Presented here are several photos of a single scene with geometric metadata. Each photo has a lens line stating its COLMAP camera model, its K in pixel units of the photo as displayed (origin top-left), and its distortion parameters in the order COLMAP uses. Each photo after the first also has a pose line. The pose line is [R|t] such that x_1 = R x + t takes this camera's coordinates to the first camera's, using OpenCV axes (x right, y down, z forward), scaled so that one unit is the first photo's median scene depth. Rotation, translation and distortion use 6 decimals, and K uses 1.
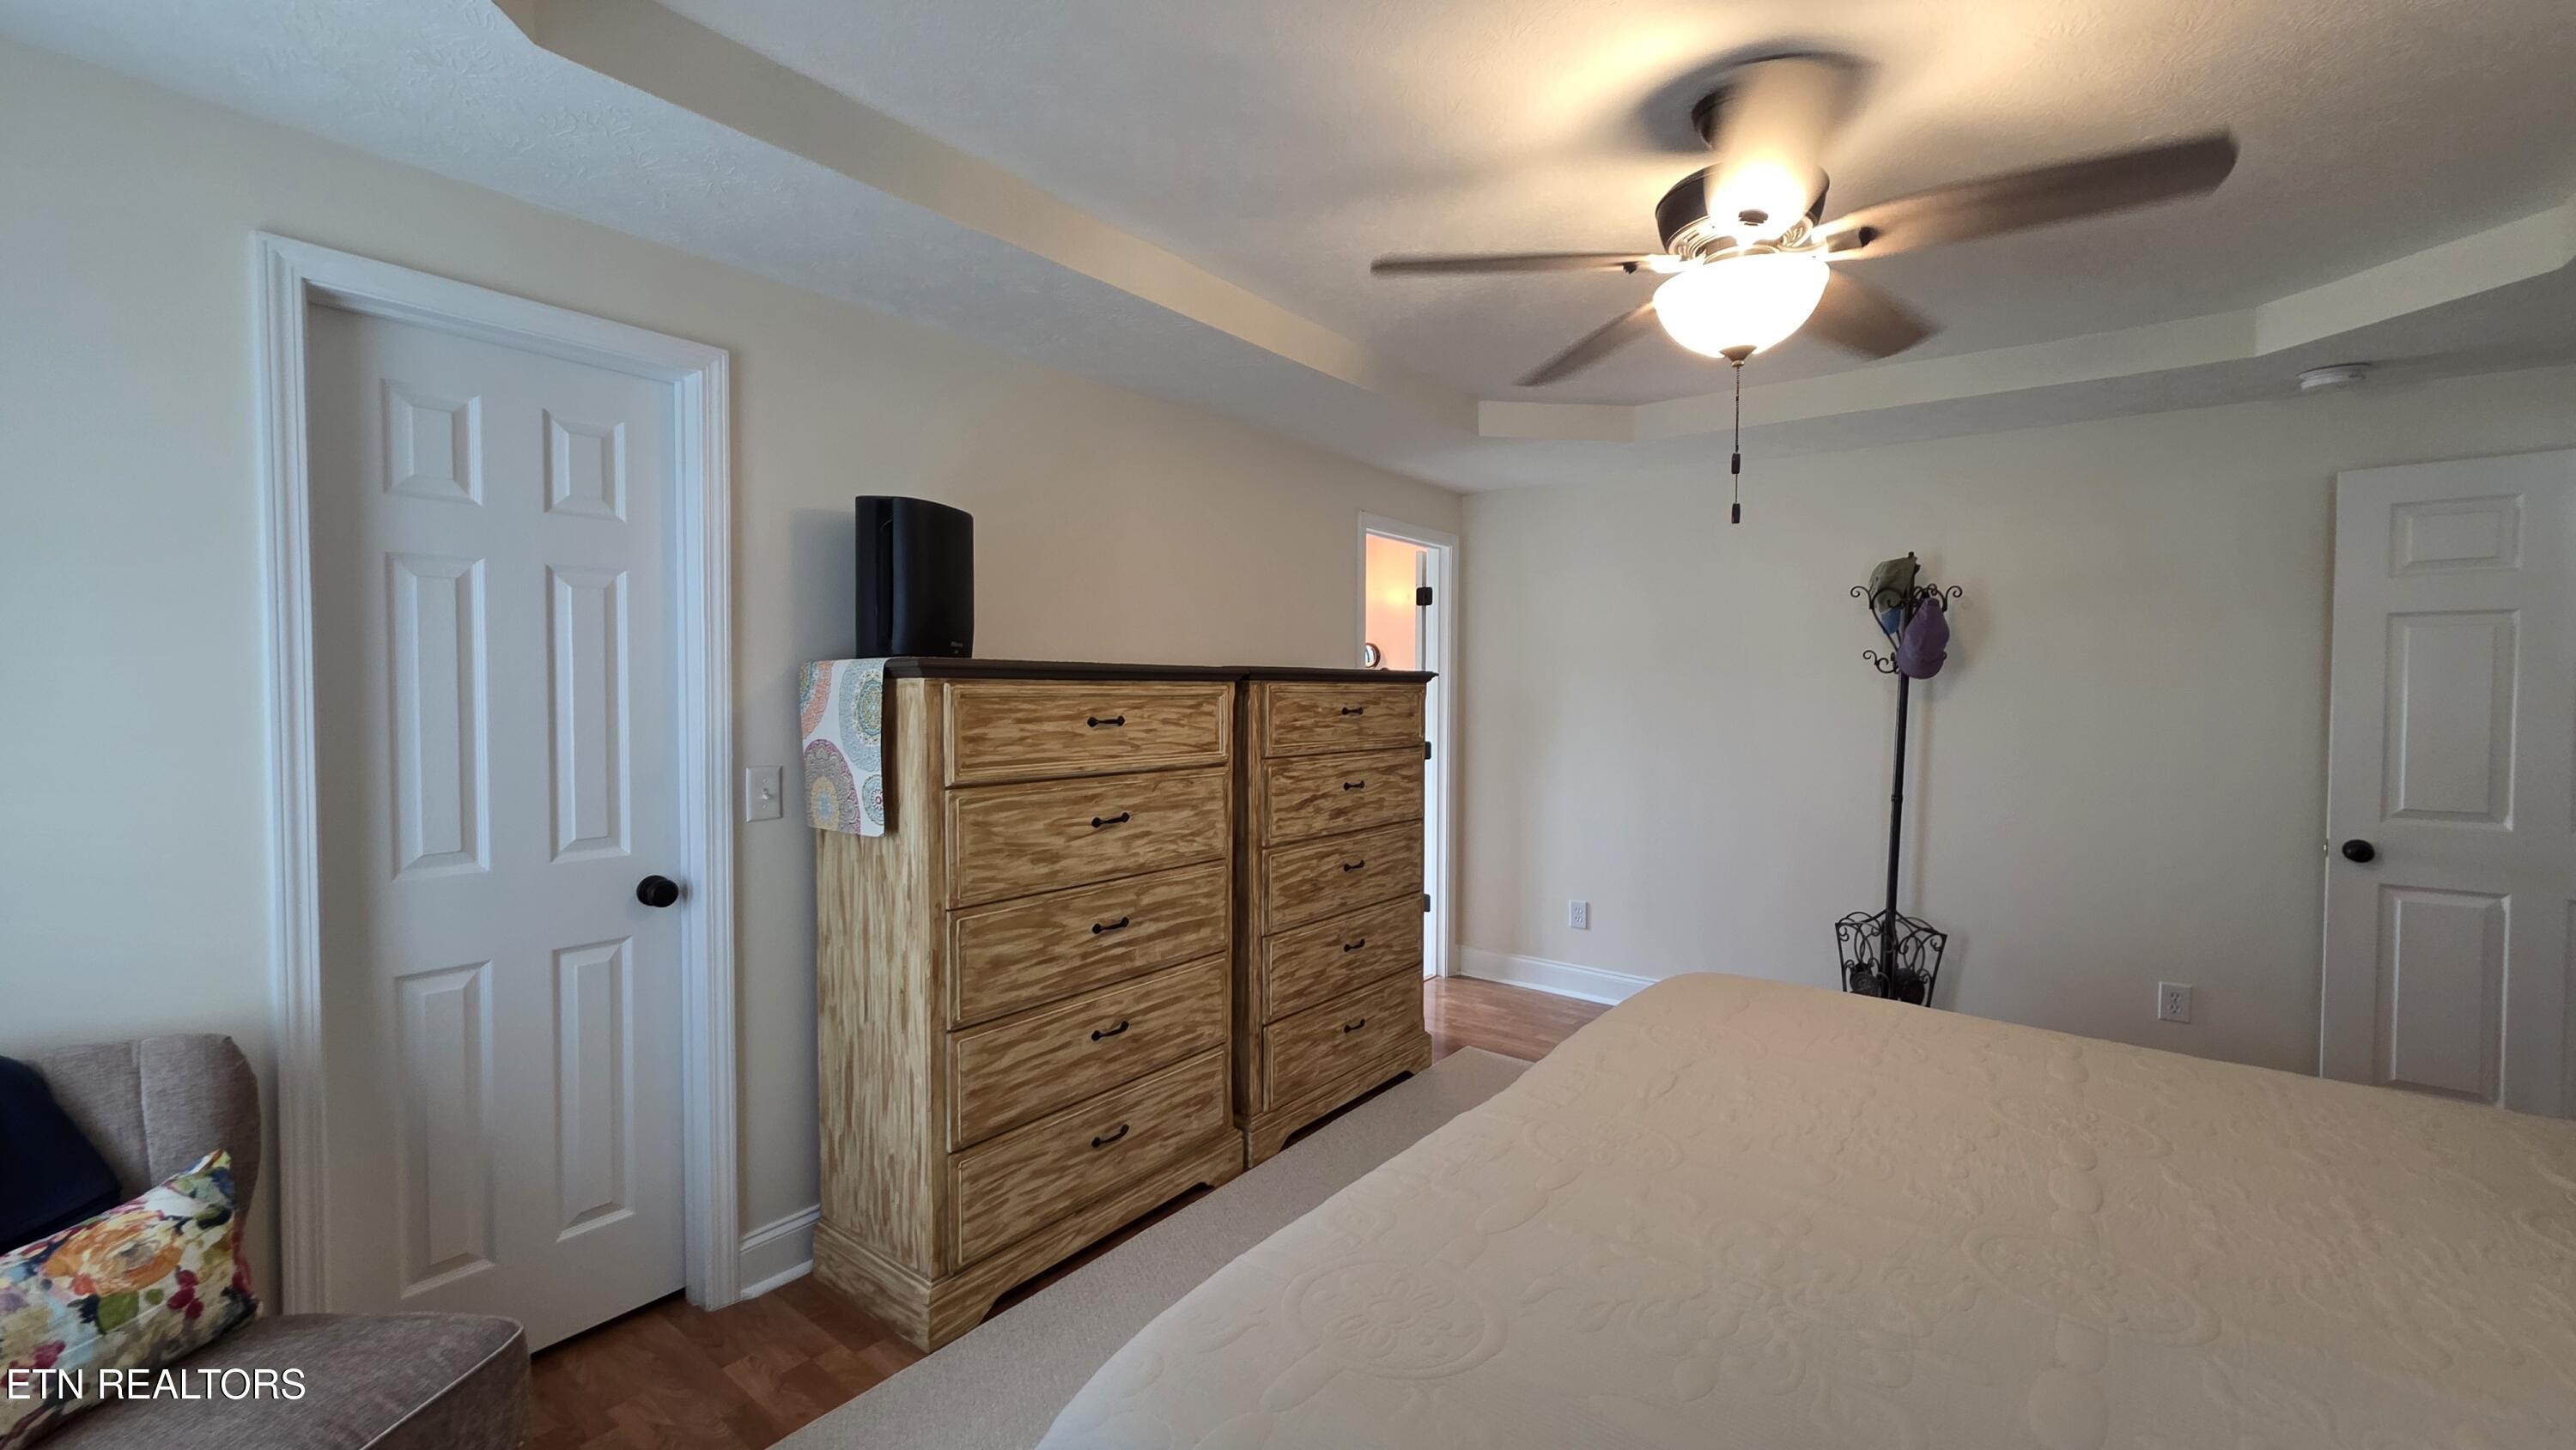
lens RADIAL K [[1026.7, 0, 1297.2], [0, 1026.7, 715.2], [0, 0, 1]] dist [0.002184, -0.000506]
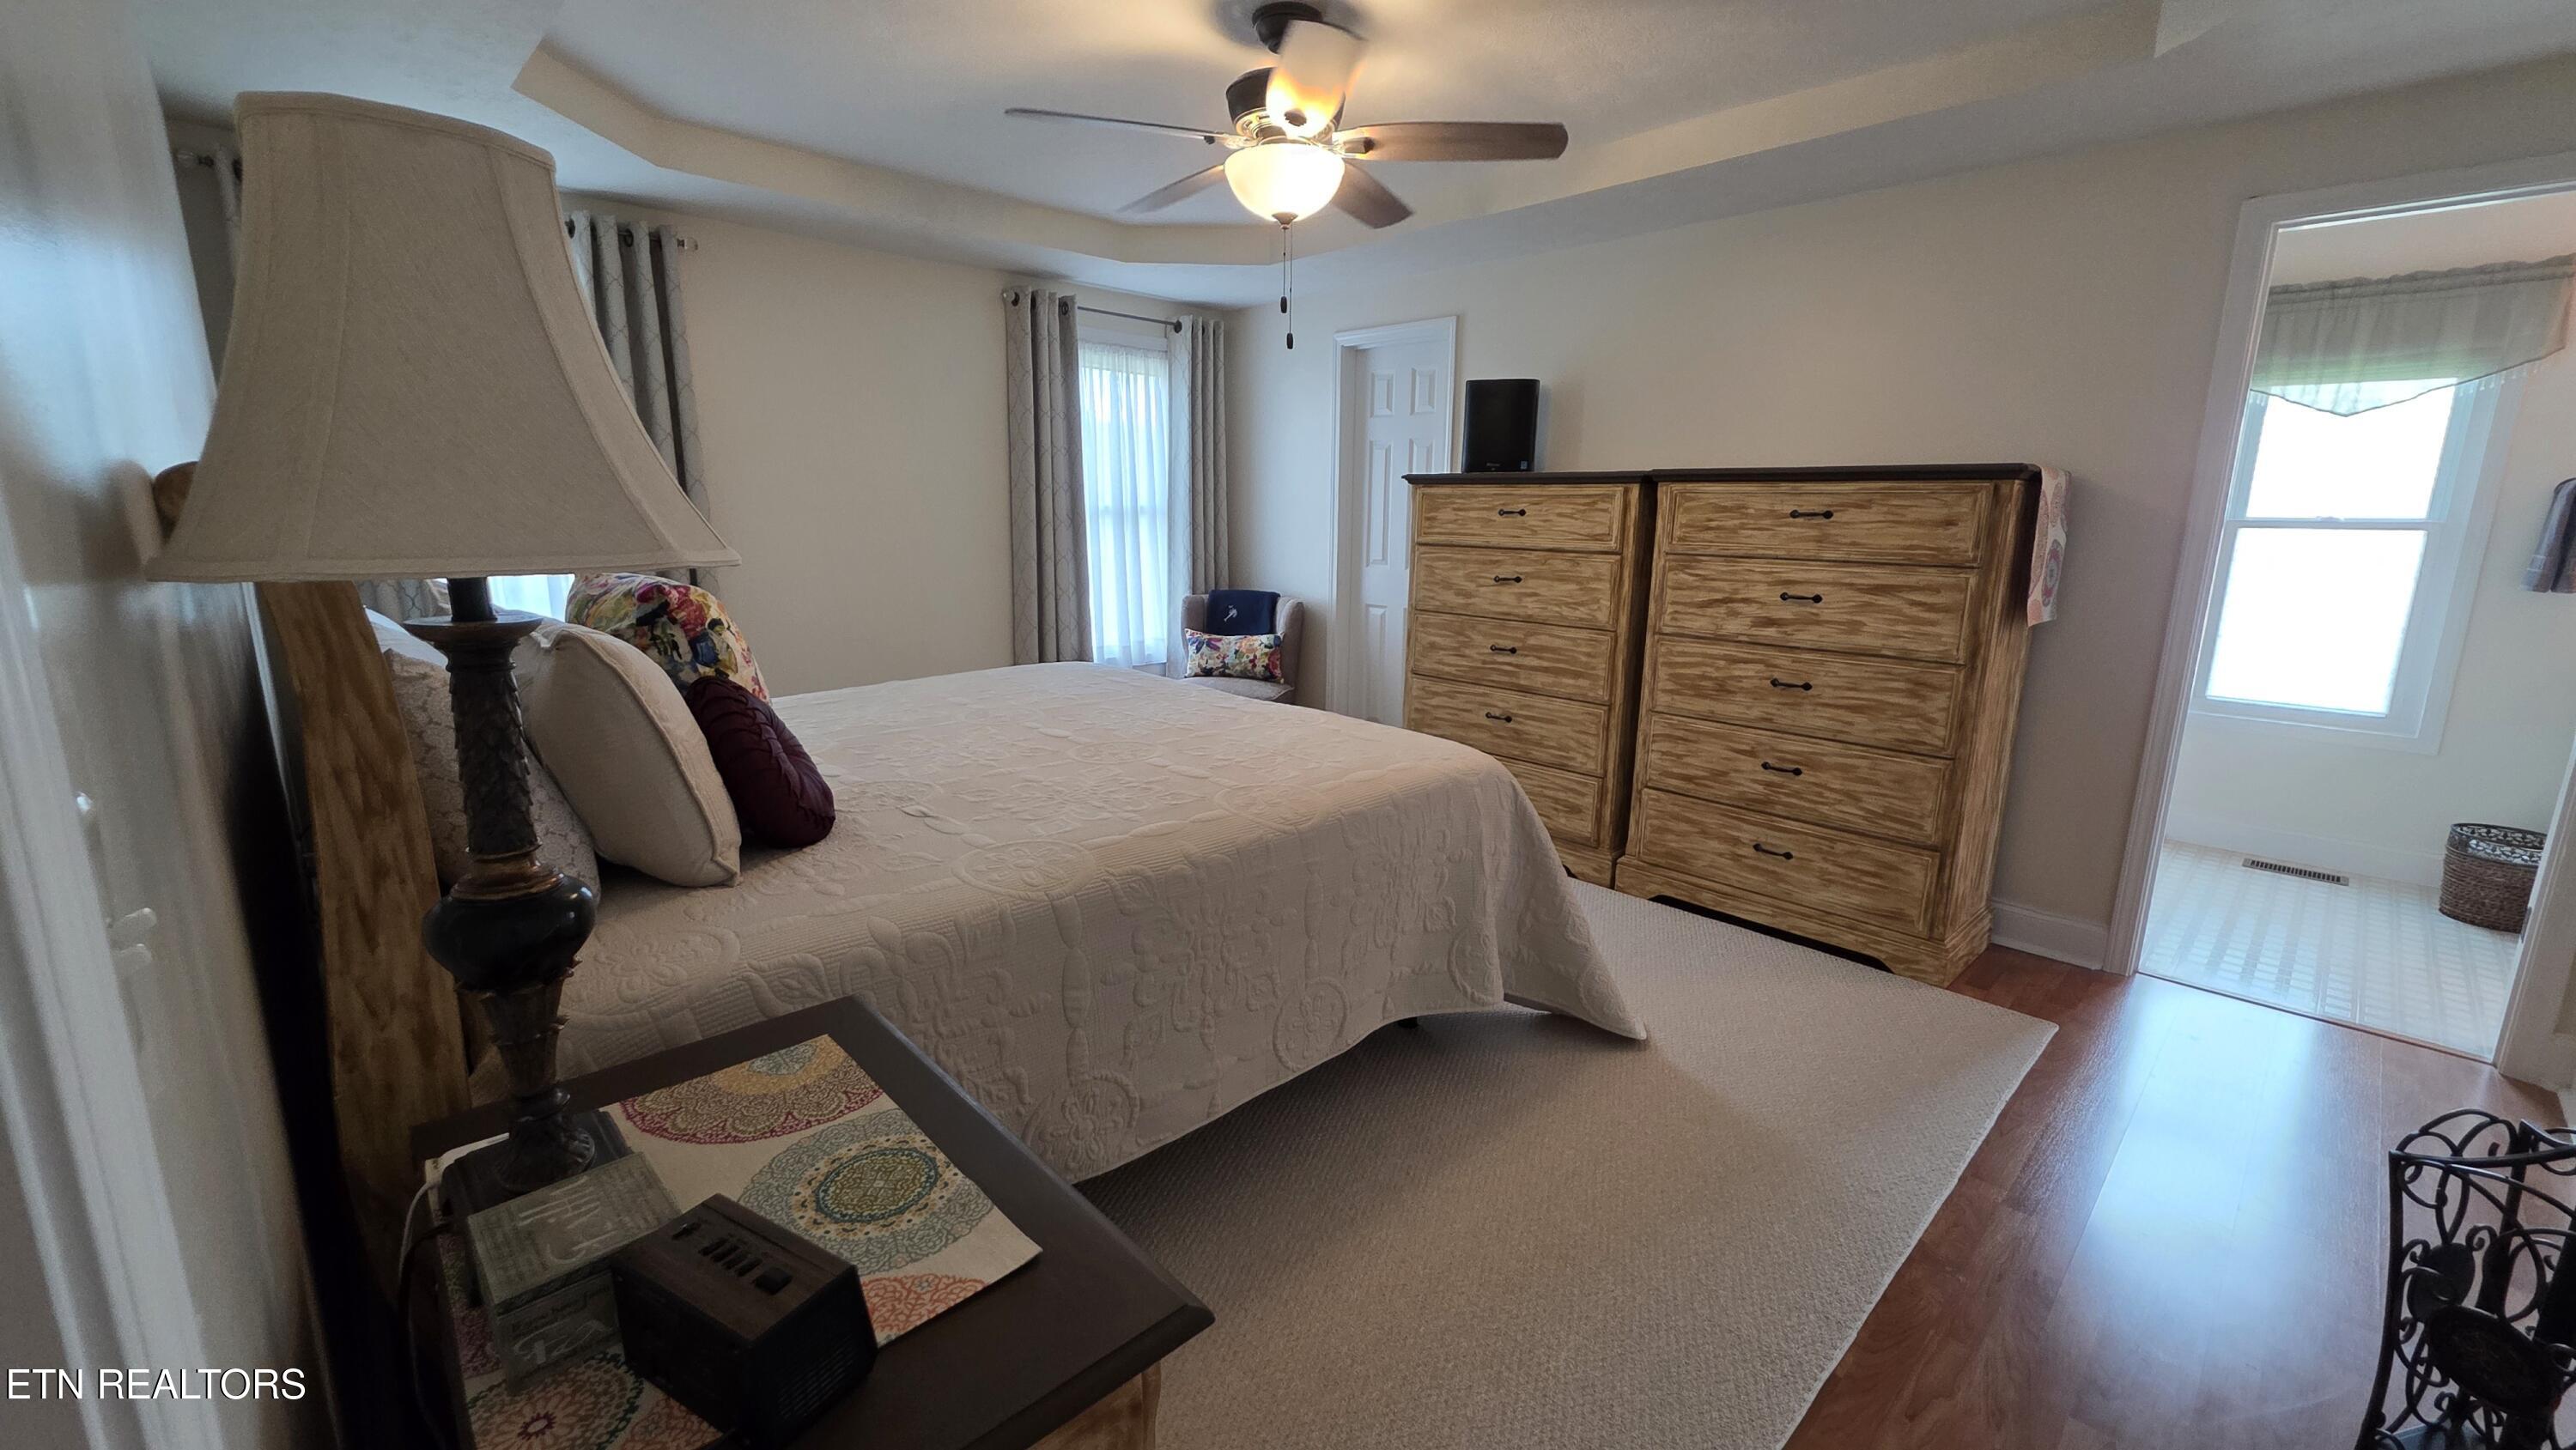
lens RADIAL K [[1022.4, 0, 1292.2], [0, 1022.4, 717.7], [0, 0, 1]] dist [0.002719, 0.000074]
pose [[-0.151205, 0.190756, -0.969922, 1.151379], [-0.045180, 0.978845, 0.199554, 0.013293], [0.987469, 0.073995, -0.139387, 0.772051]]
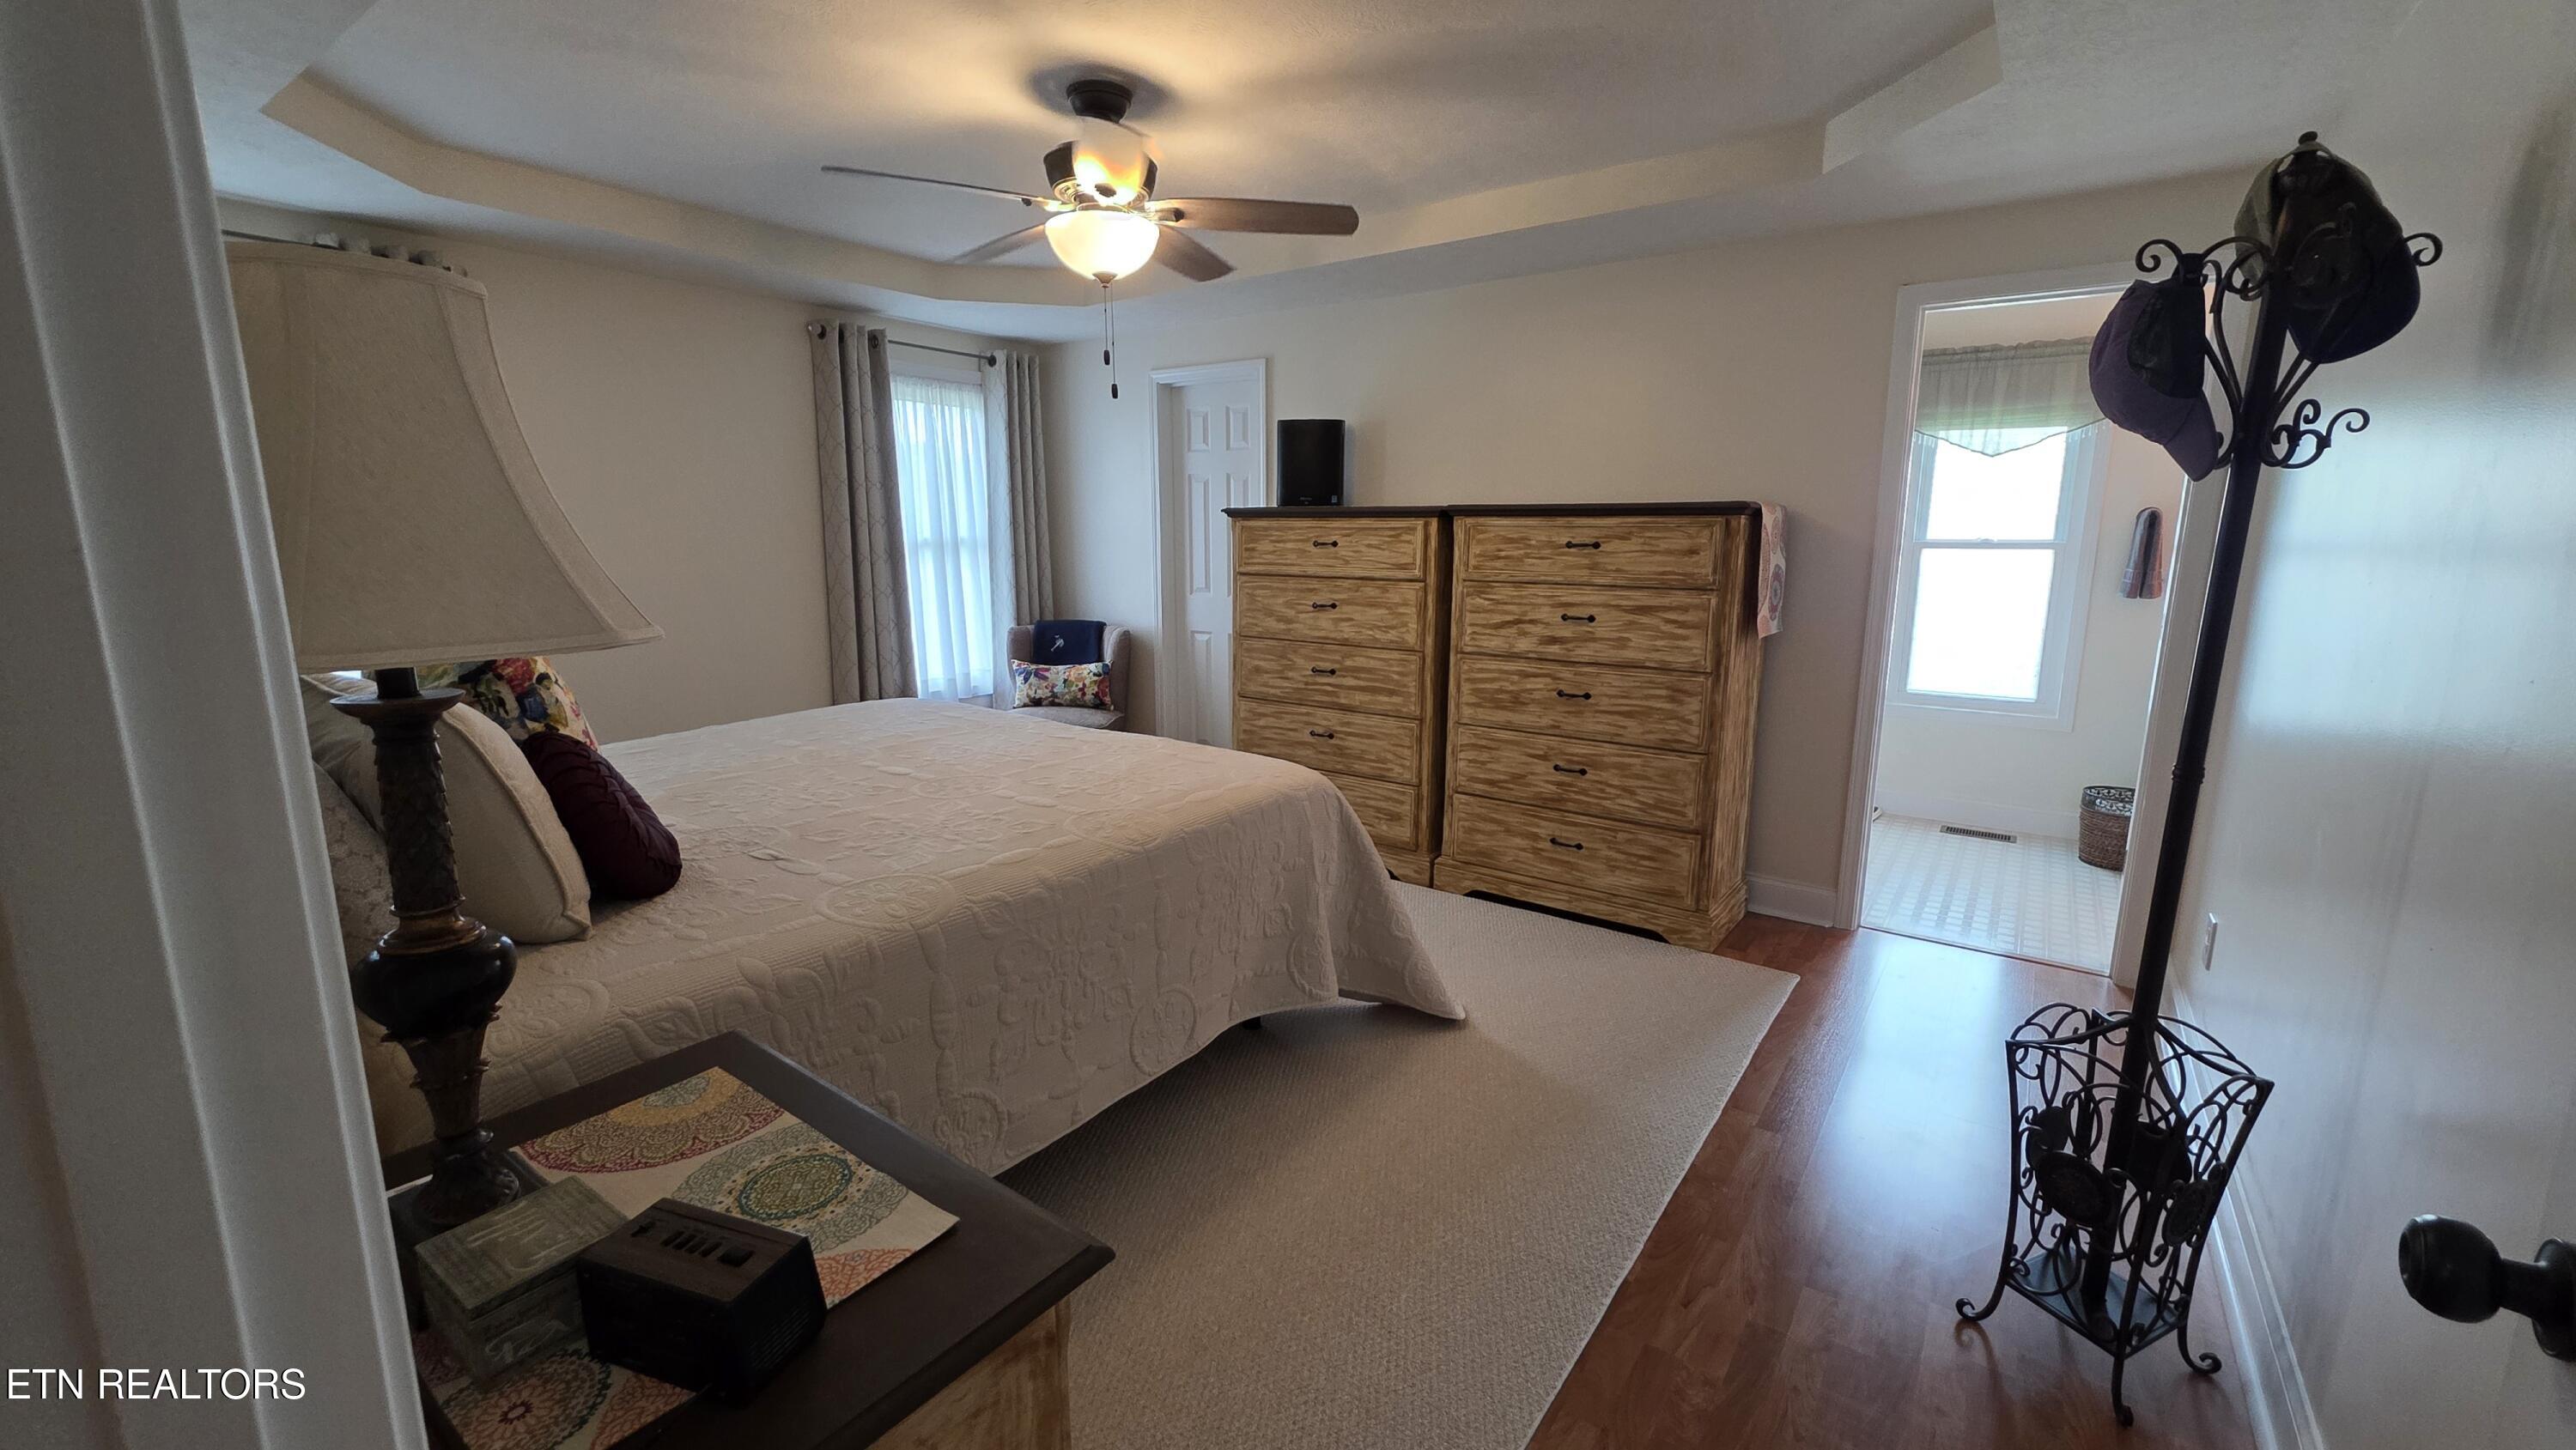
lens RADIAL K [[1022.4, 0, 1292.2], [0, 1022.4, 717.7], [0, 0, 1]] dist [0.002719, 0.000074]
pose [[0.024453, 0.174271, -0.984394, 1.212640], [-0.034467, 0.984250, 0.173389, -0.001747], [0.999107, 0.029689, 0.030074, 0.767214]]
